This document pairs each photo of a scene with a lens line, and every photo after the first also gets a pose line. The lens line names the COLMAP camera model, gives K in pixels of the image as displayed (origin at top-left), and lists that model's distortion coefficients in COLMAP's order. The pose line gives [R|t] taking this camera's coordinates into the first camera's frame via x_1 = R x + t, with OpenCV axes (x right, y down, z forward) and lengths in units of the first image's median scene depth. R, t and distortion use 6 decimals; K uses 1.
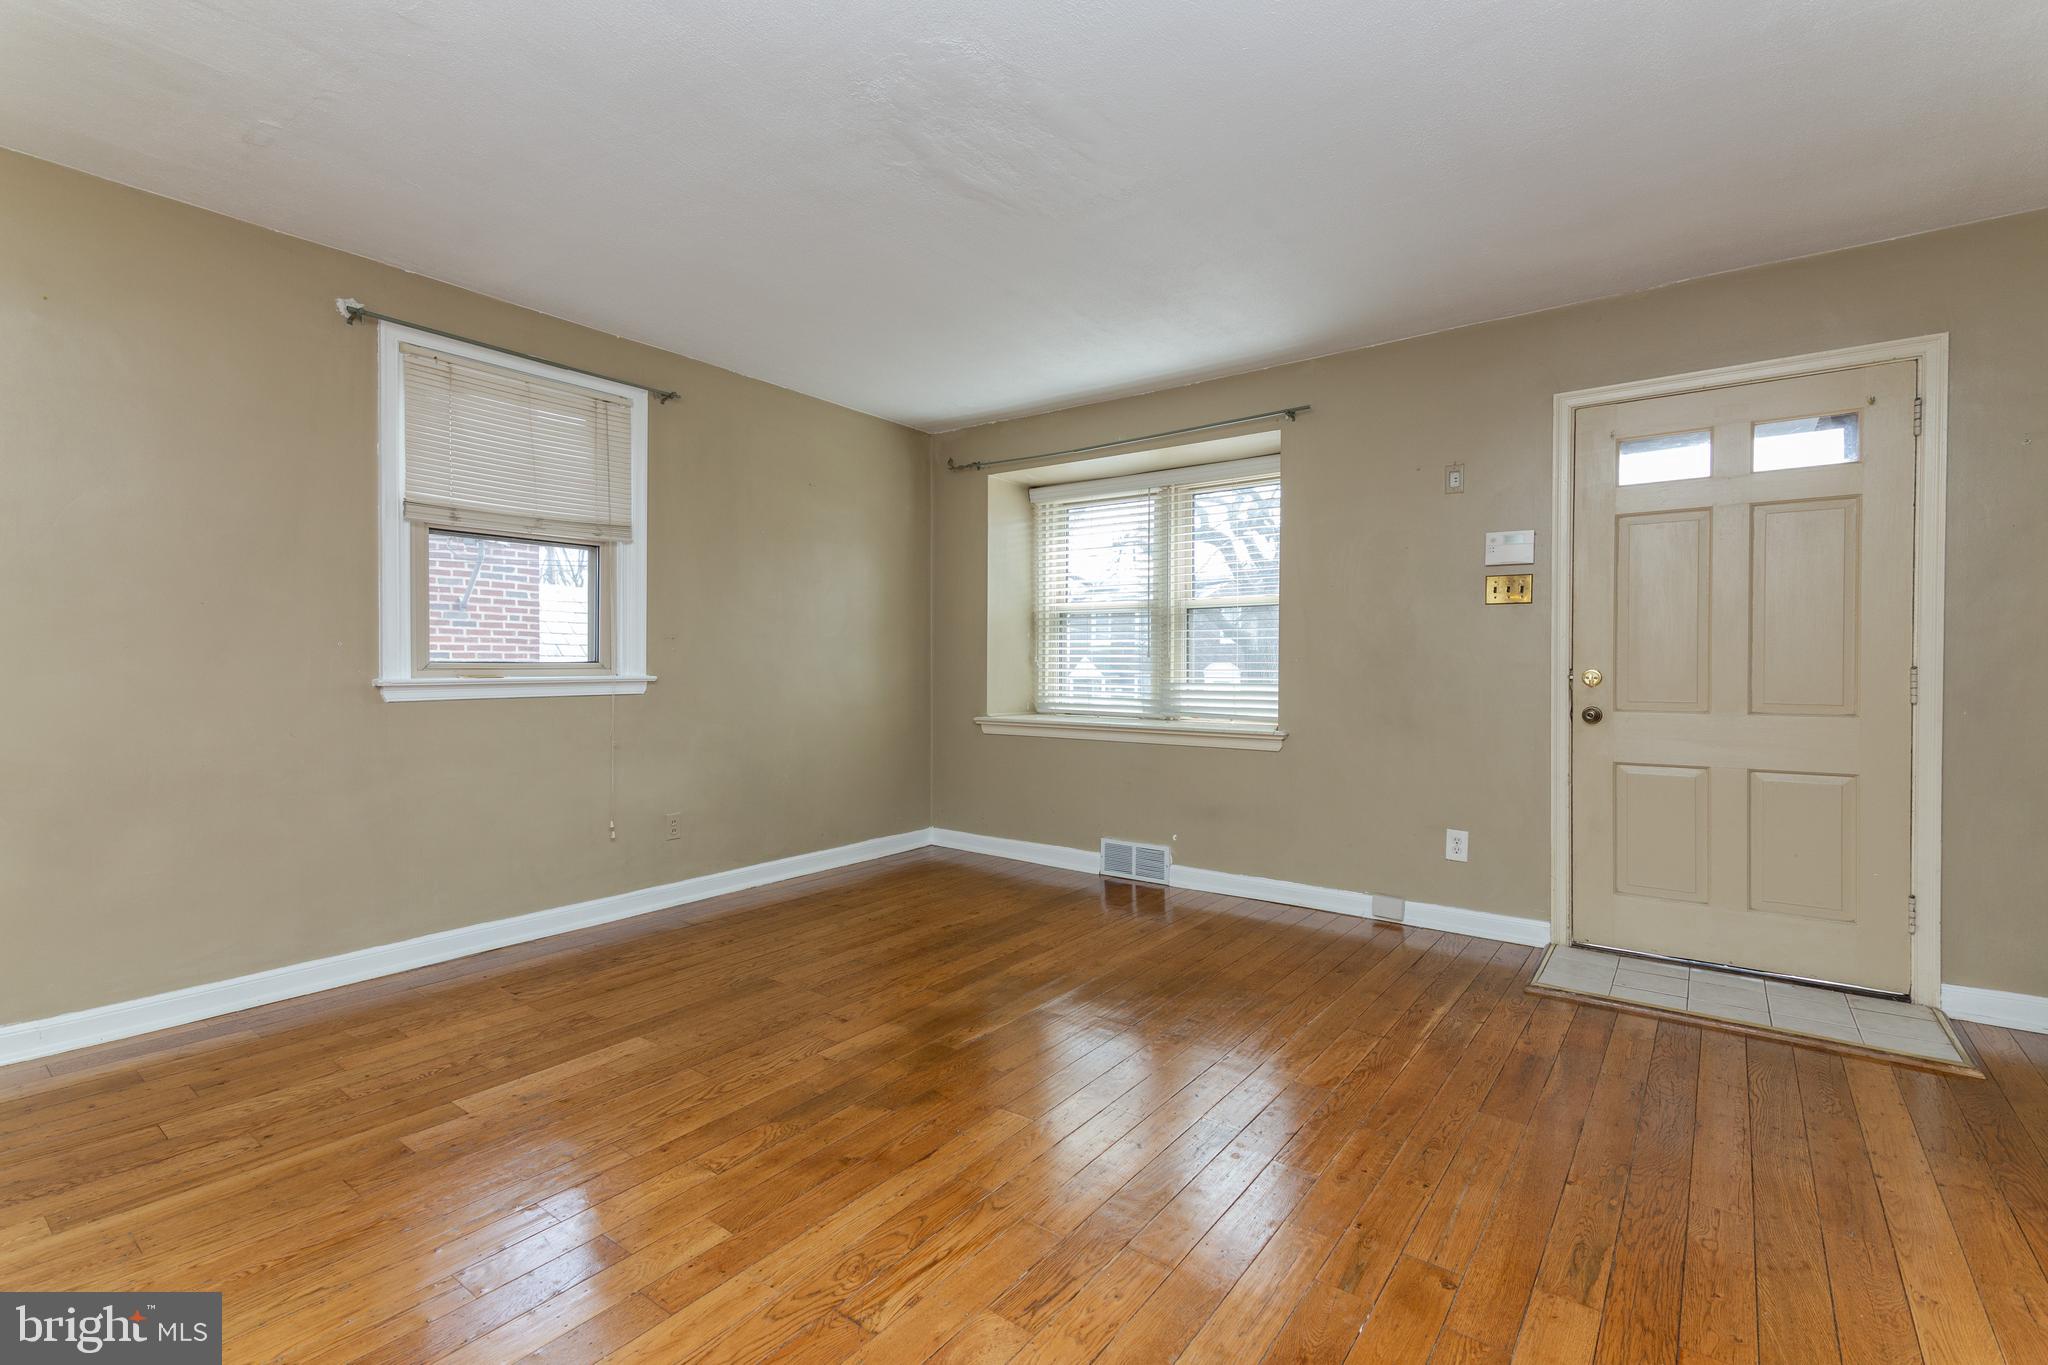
lens RADIAL K [[922.0, 0, 1018.1], [0, 922.0, 671.8], [0, 0, 1]] dist [0.046302, -0.017367]
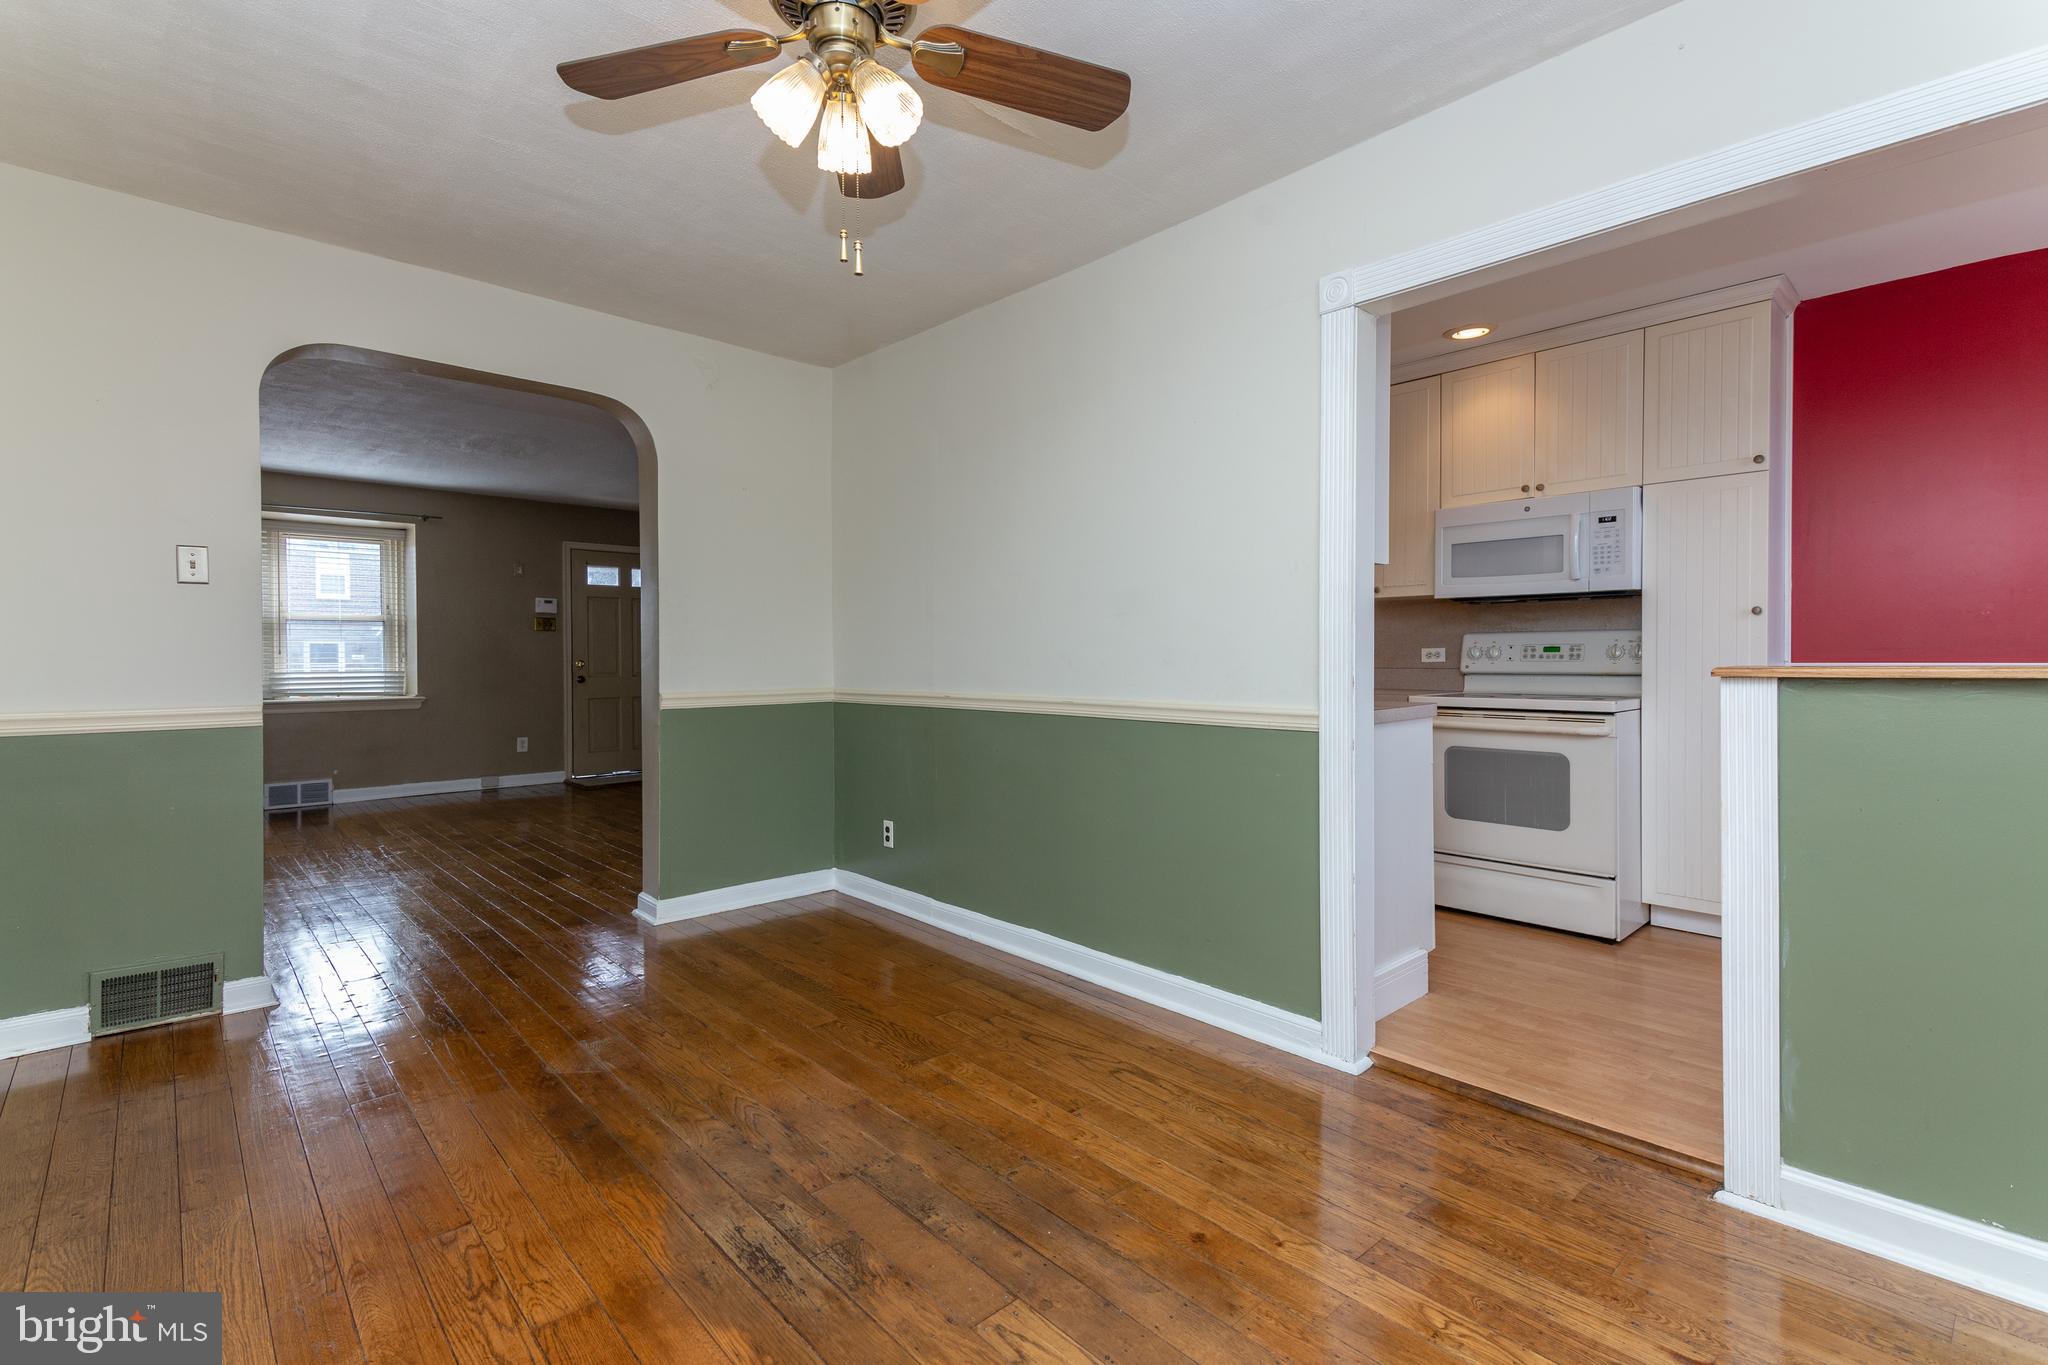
lens RADIAL K [[922.0, 0, 1032.4], [0, 922.0, 663.3], [0, 0, 1]] dist [0.046302, -0.017367]
pose [[0.158434, -0.010578, 0.987313, -1.465431], [0.014120, 0.999865, 0.008447, 0.001733], [-0.987269, 0.012603, 0.158562, -0.483144]]
